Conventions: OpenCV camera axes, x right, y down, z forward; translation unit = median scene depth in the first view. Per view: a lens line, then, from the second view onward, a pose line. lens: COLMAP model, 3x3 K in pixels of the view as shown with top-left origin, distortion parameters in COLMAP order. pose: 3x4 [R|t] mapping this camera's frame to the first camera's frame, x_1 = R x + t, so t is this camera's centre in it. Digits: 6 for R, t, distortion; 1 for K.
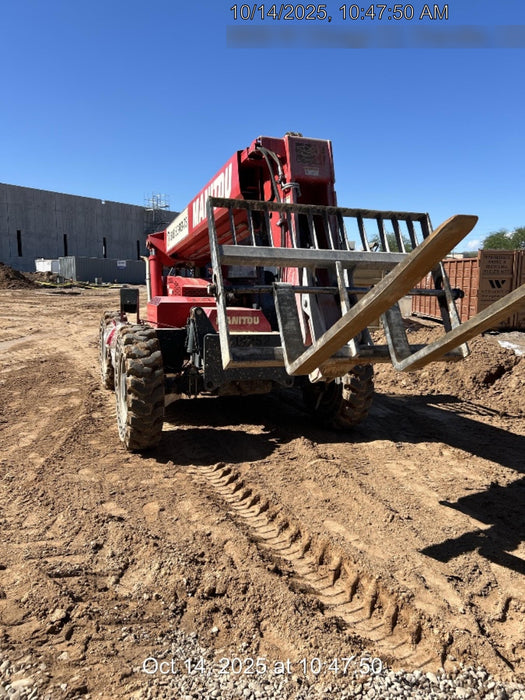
lens RADIAL K [[527.3, 0, 261.8], [0, 527.3, 337.8], [0, 0, 1]] dist [0.066530, -0.108372]
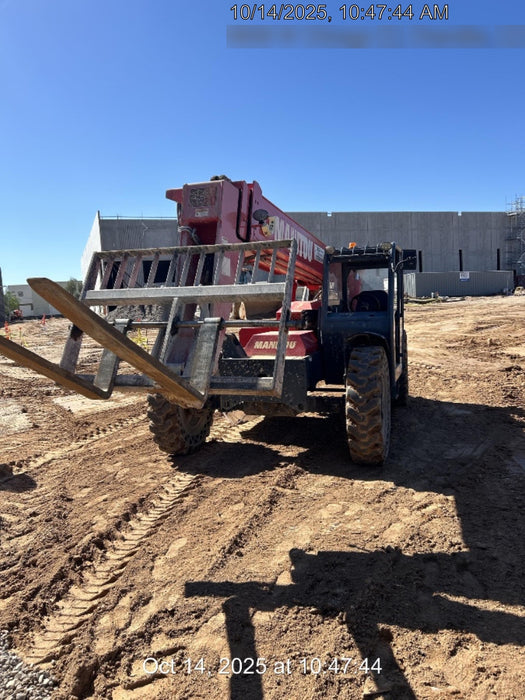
lens RADIAL K [[527.3, 0, 261.8], [0, 527.3, 337.8], [0, 0, 1]] dist [0.066530, -0.108372]
pose [[0.784114, -0.003052, -0.620609, 0.808452], [-0.012817, 0.999695, -0.021110, -0.034552], [0.620484, 0.024508, 0.783836, 0.219483]]
